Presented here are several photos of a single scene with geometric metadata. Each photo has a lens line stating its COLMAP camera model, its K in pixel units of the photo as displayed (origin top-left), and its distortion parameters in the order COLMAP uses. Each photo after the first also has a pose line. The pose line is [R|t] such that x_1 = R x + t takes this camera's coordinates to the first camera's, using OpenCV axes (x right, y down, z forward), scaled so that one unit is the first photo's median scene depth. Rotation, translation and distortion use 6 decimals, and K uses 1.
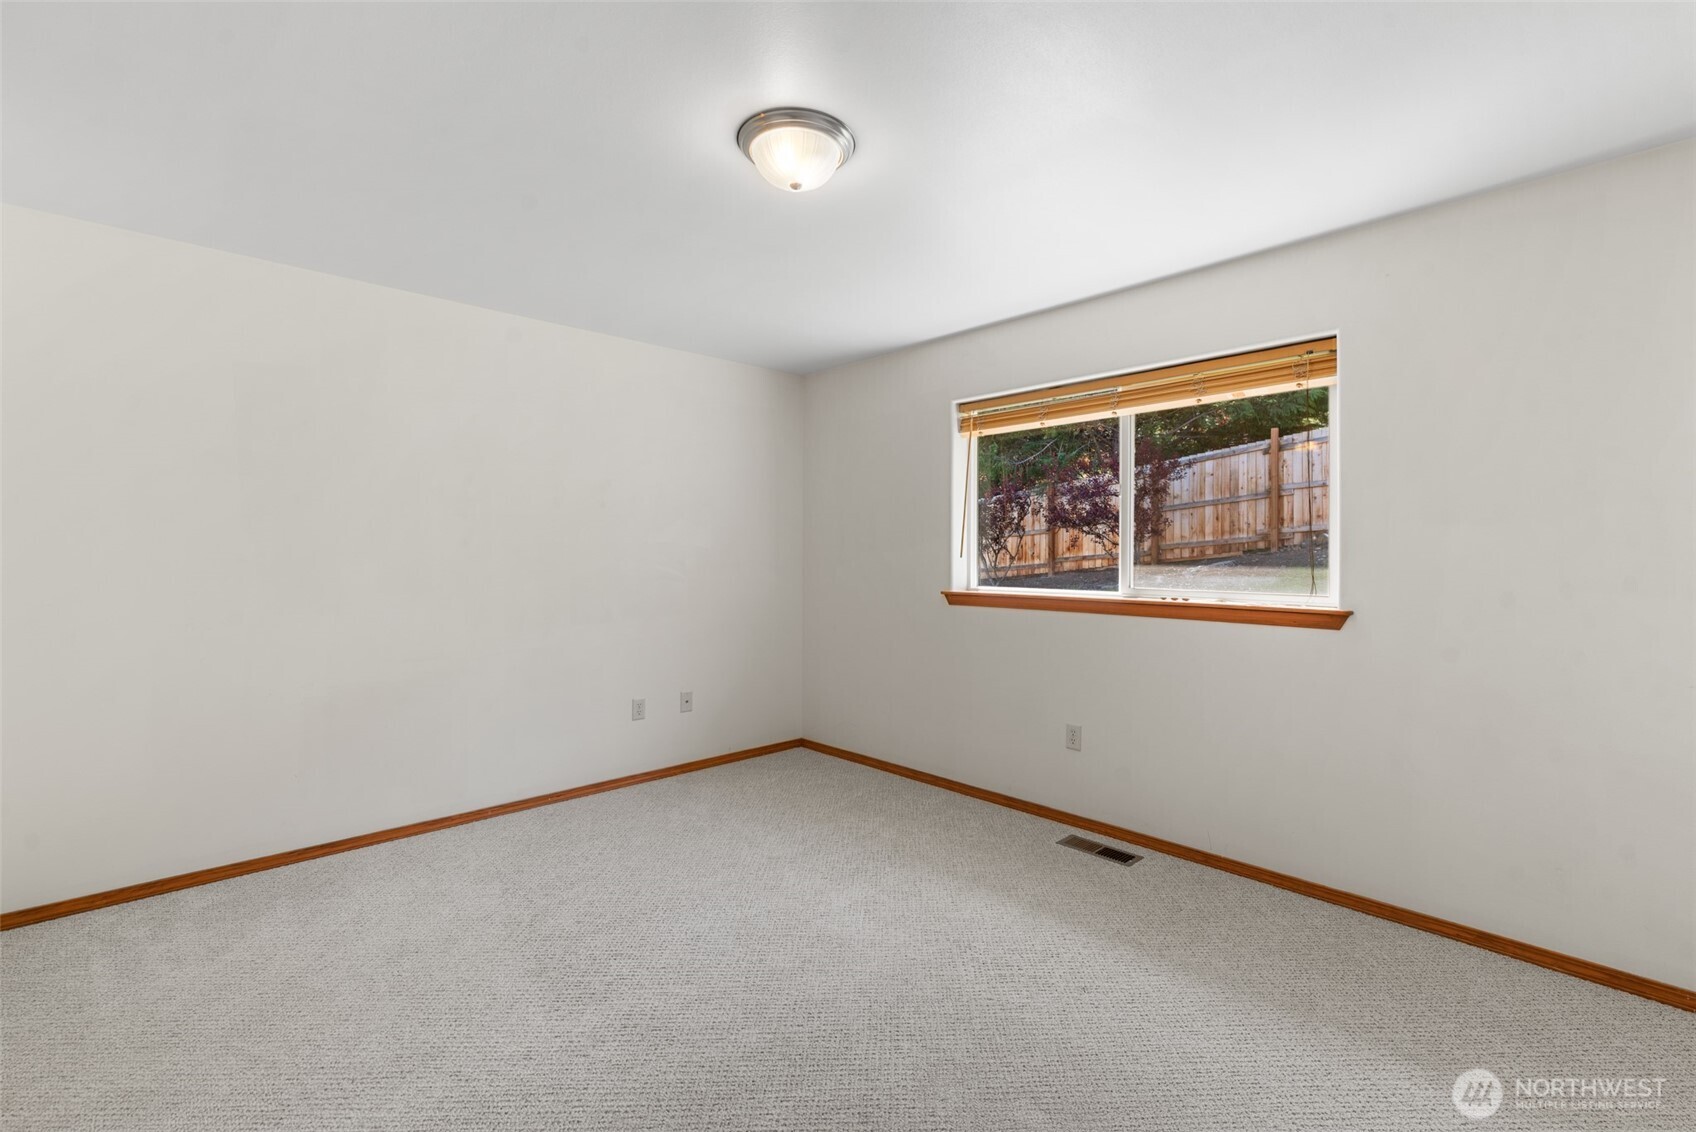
lens RADIAL K [[741.5, 0, 840.1], [0, 741.5, 556.2], [0, 0, 1]] dist [-0.008554, 0.004490]
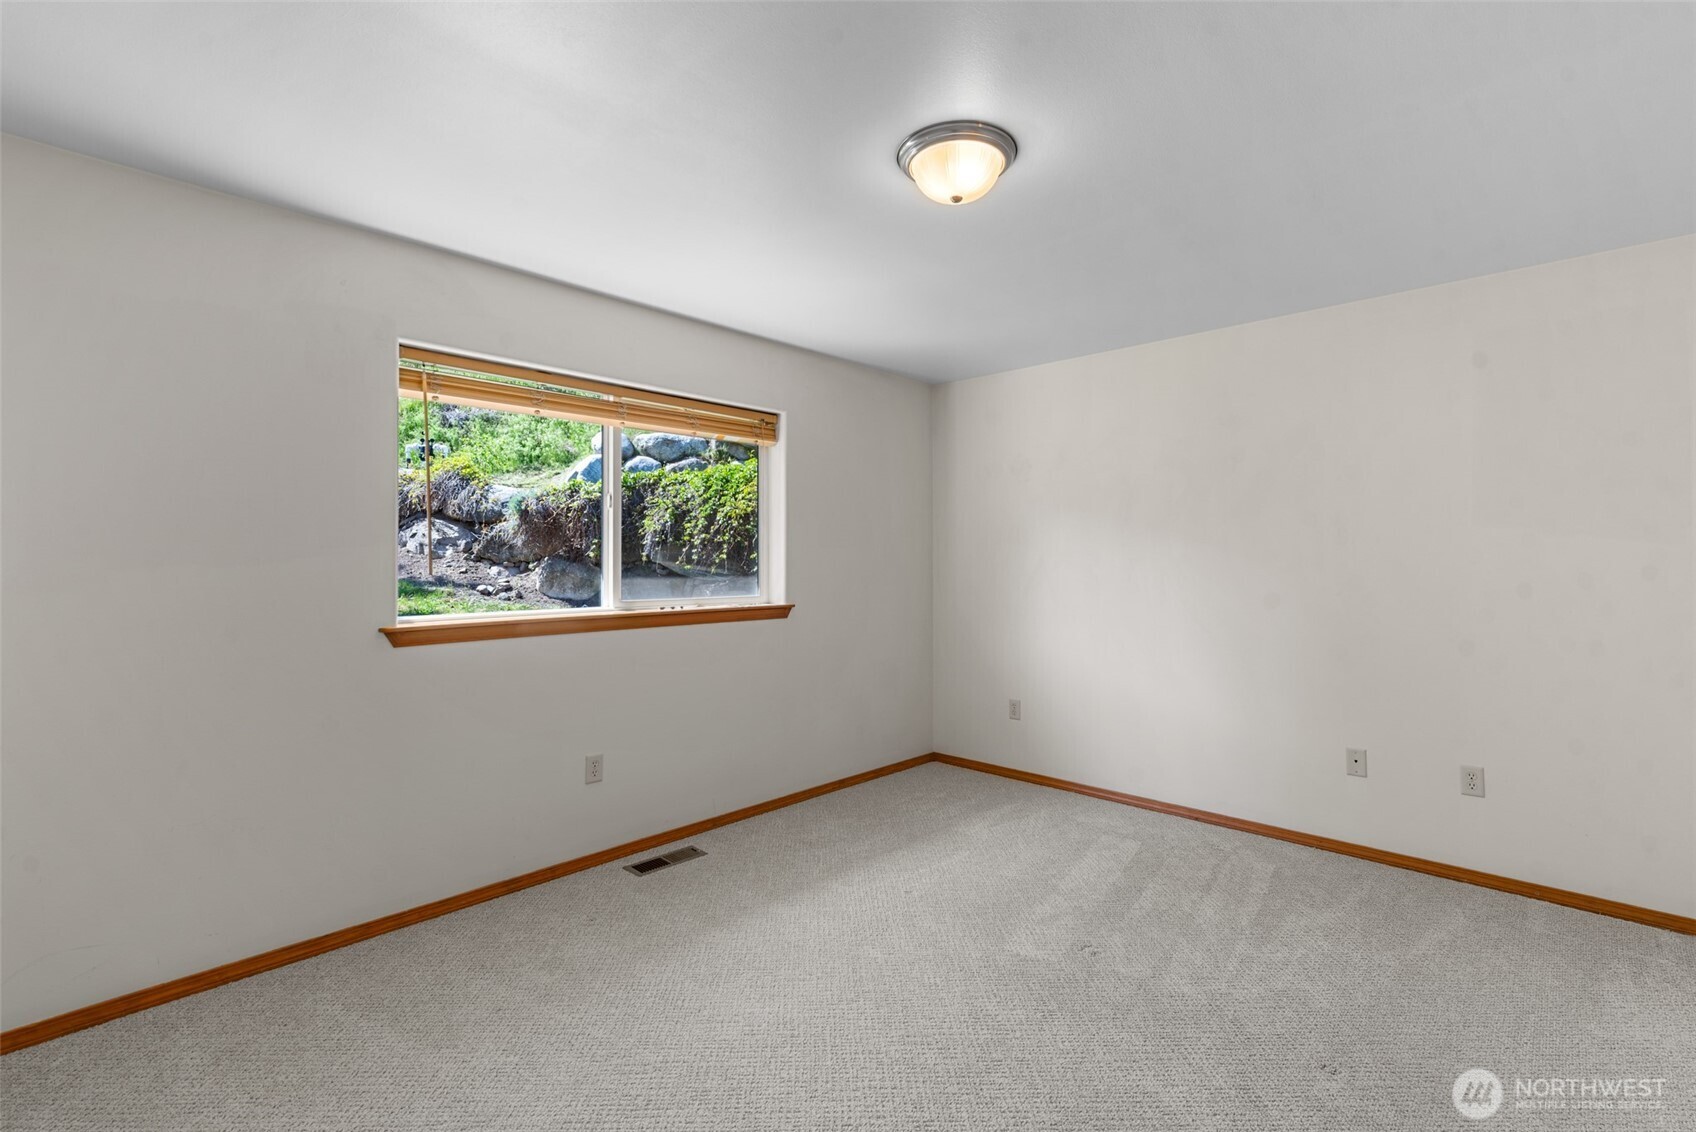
lens RADIAL K [[741.5, 0, 841.3], [0, 741.5, 574.4], [0, 0, 1]] dist [-0.008554, 0.004490]
pose [[-0.044579, -0.016562, 0.998869, -0.615910], [0.009302, 0.999812, 0.016993, -0.007943], [-0.998963, 0.010049, -0.044417, 0.747416]]
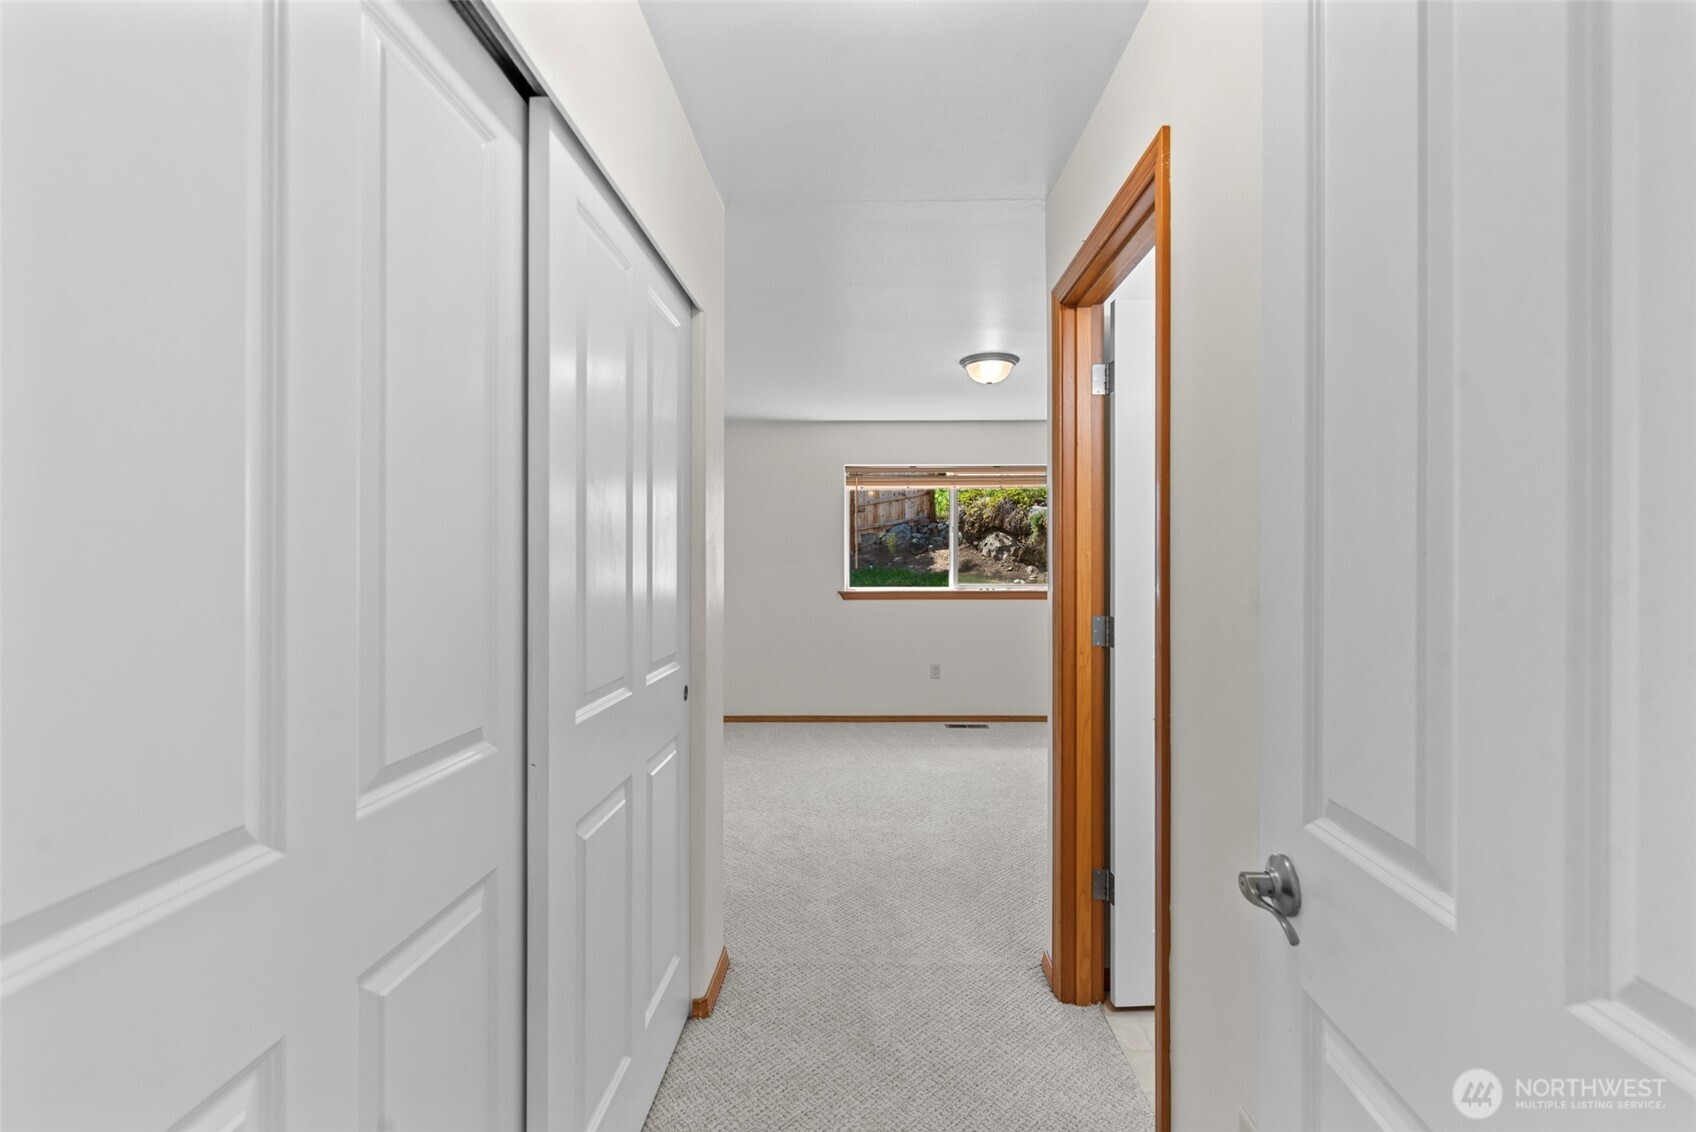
lens RADIAL K [[741.5, 0, 853.2], [0, 741.5, 567.1], [0, 0, 1]] dist [-0.008554, 0.004490]
pose [[0.709754, -0.003596, 0.704441, -1.059398], [0.007102, 0.999973, -0.002051, 0.002367], [-0.704414, 0.006459, 0.709760, -0.096210]]
